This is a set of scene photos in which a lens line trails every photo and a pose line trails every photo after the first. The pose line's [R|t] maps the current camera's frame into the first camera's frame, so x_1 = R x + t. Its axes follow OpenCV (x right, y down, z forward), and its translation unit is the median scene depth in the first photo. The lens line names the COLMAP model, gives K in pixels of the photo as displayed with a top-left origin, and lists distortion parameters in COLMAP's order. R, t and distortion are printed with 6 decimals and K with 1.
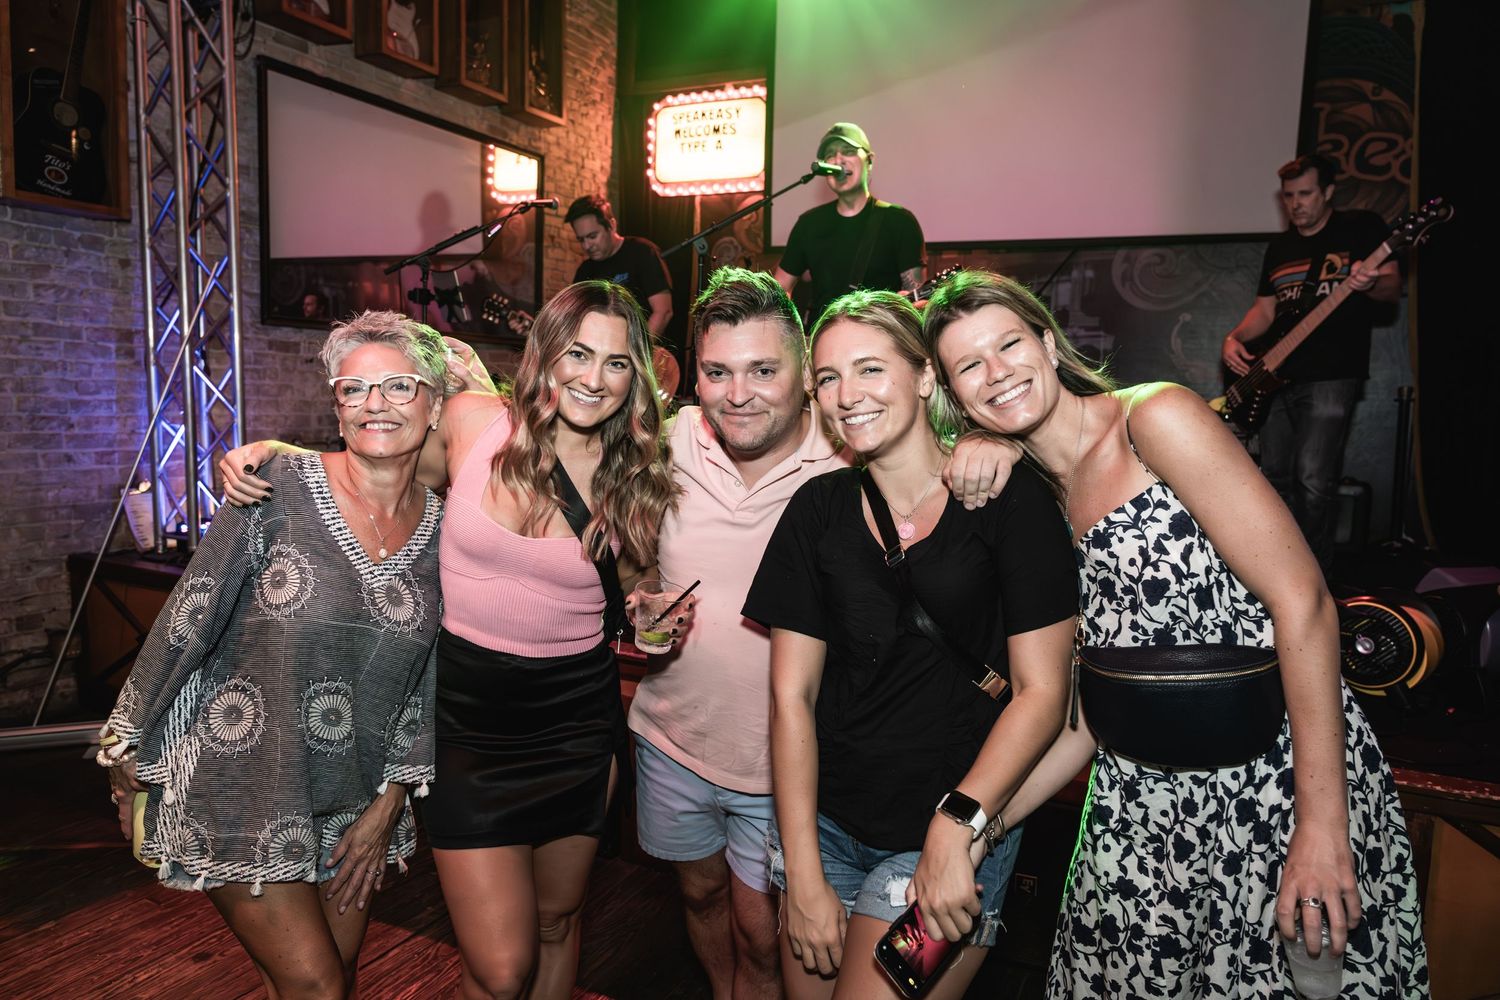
lens RADIAL K [[1020.6, 0, 742.2], [0, 1020.6, 498.3], [0, 0, 1]] dist [0.006670, -0.013023]
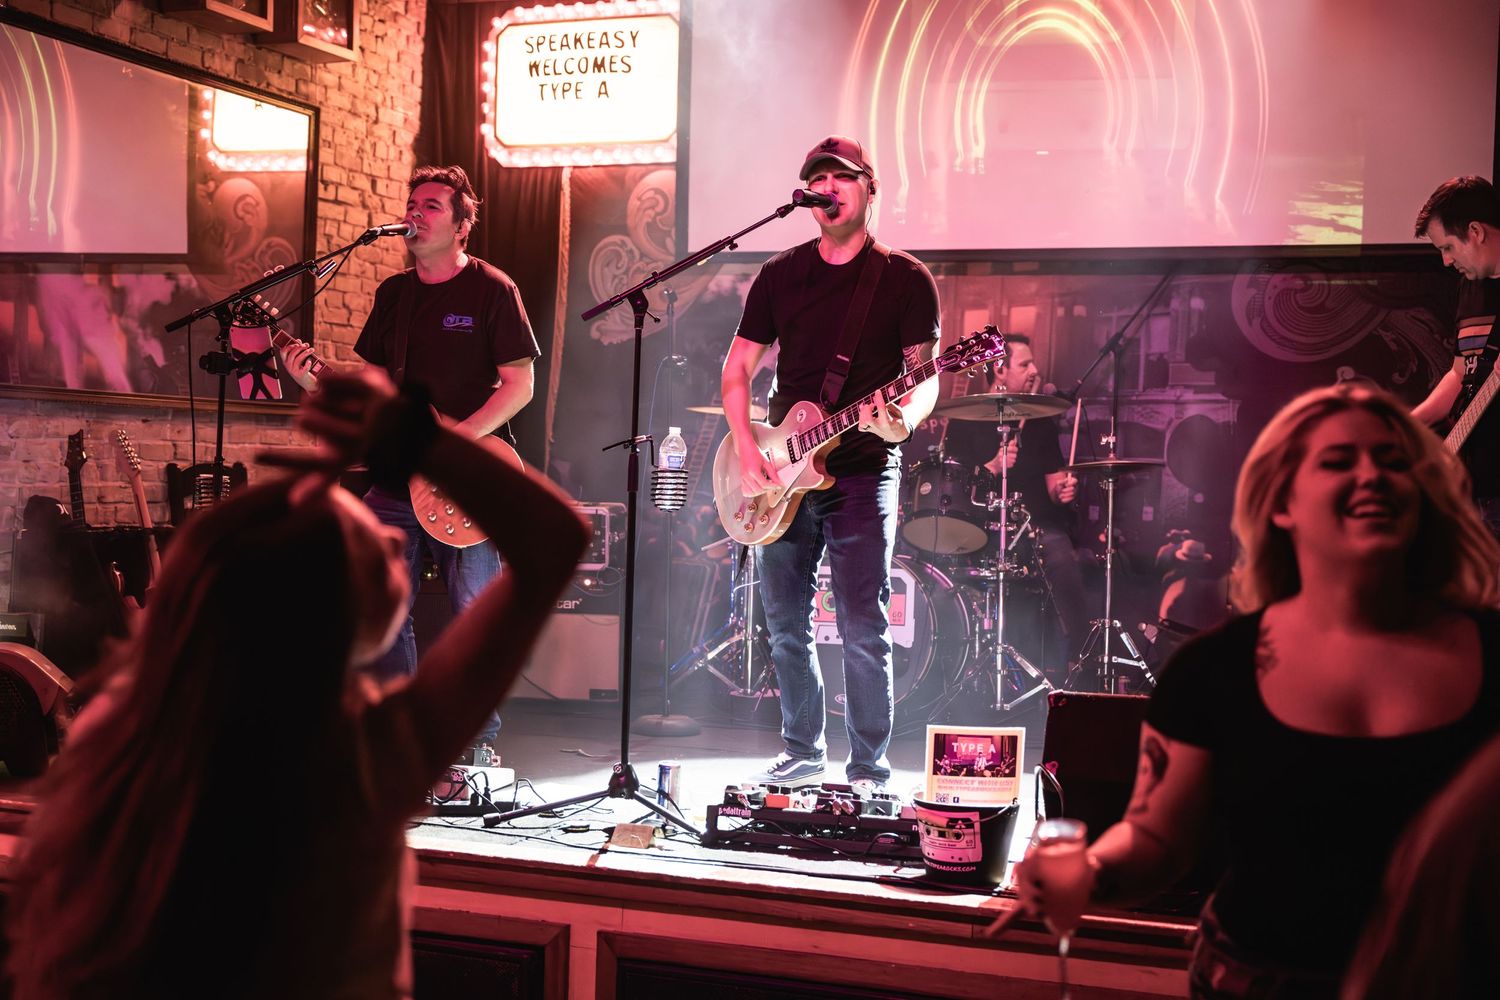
lens RADIAL K [[2030.4, 0, 749.1], [0, 2030.4, 510.3], [0, 0, 1]] dist [-0.013955, 0.000000]
pose [[0.996336, -0.005695, 0.085338, -0.040515], [0.012993, 0.996278, -0.085208, 0.010293], [-0.084535, 0.086005, 0.992702, -0.191631]]
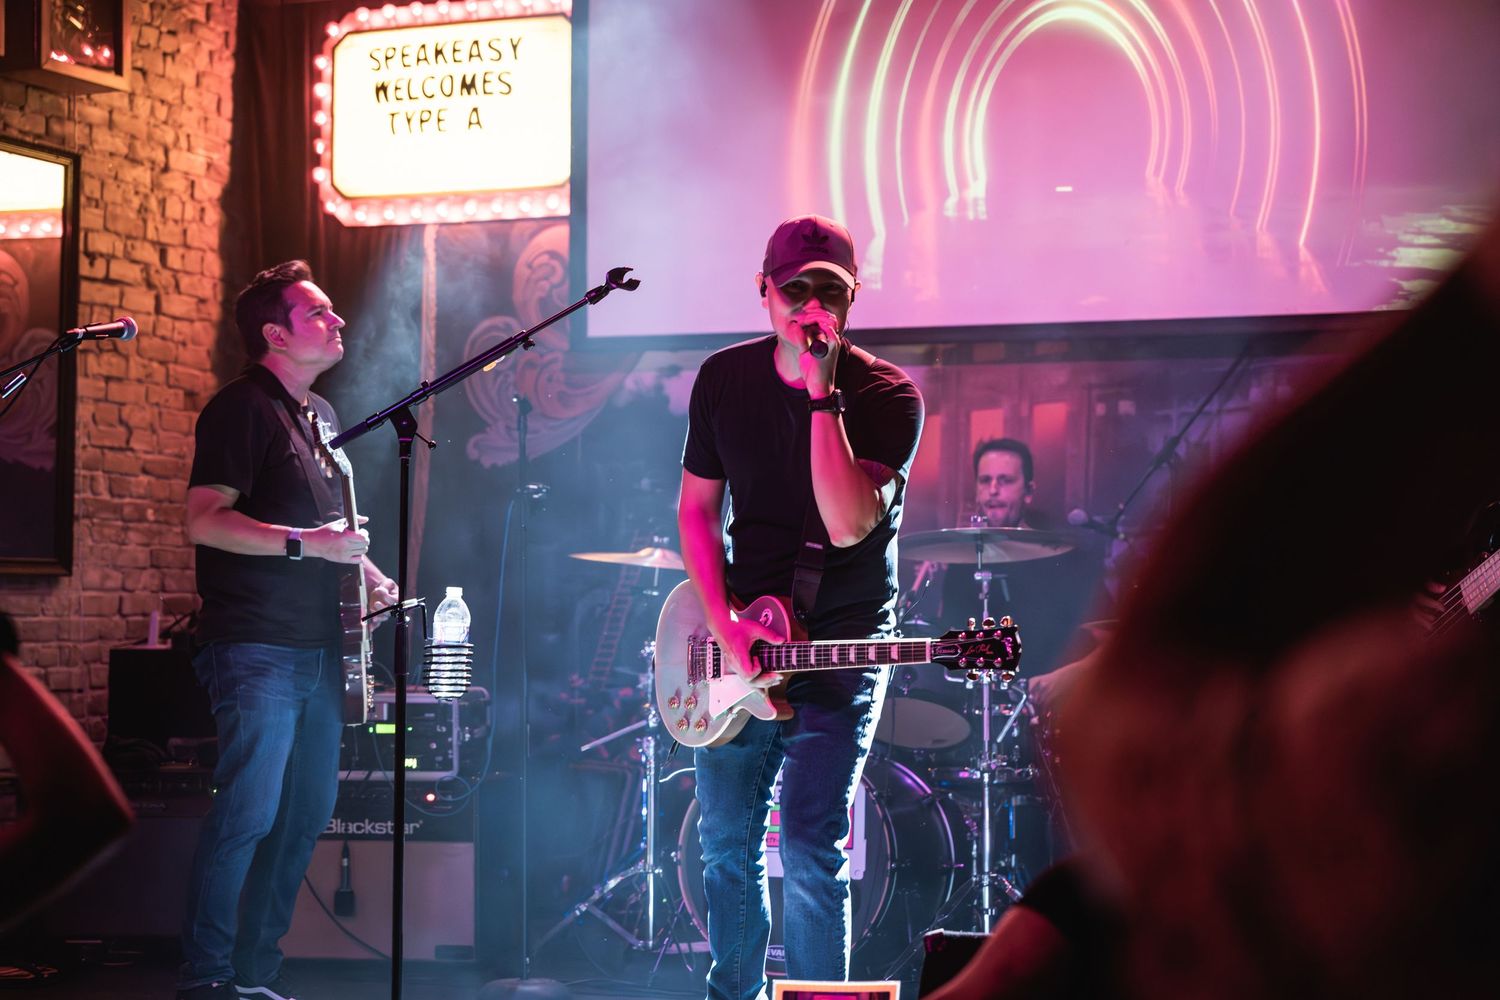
lens RADIAL K [[2972.9, 0, 751.7], [0, 2972.9, 505.6], [0, 0, 1]] dist [0.043898, 0.000000]
pose [[0.998573, -0.022194, 0.048581, 0.030830], [0.029141, 0.988661, -0.147309, 0.016370], [-0.044761, 0.148515, 0.987897, -0.262384]]
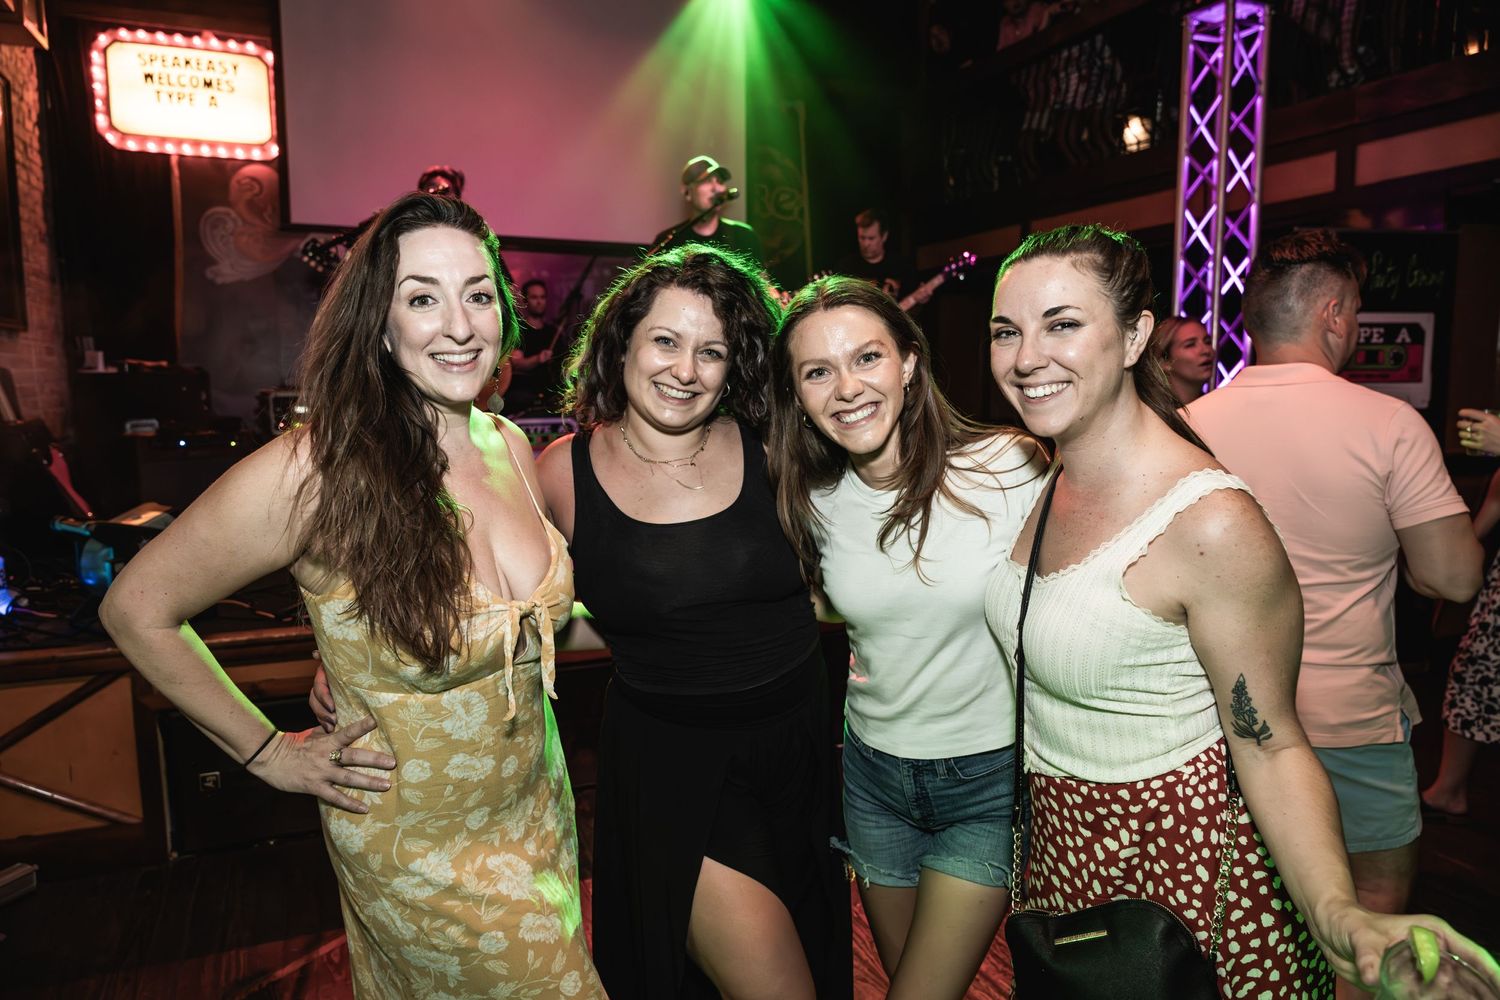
lens RADIAL K [[1020.6, 0, 761.6], [0, 1020.6, 496.2], [0, 0, 1]] dist [0.006670, -0.013023]
pose [[0.635373, -0.117806, 0.763166, -0.427608], [0.105944, 0.992248, 0.064965, -0.017483], [-0.764903, 0.039575, 0.642929, 0.090452]]
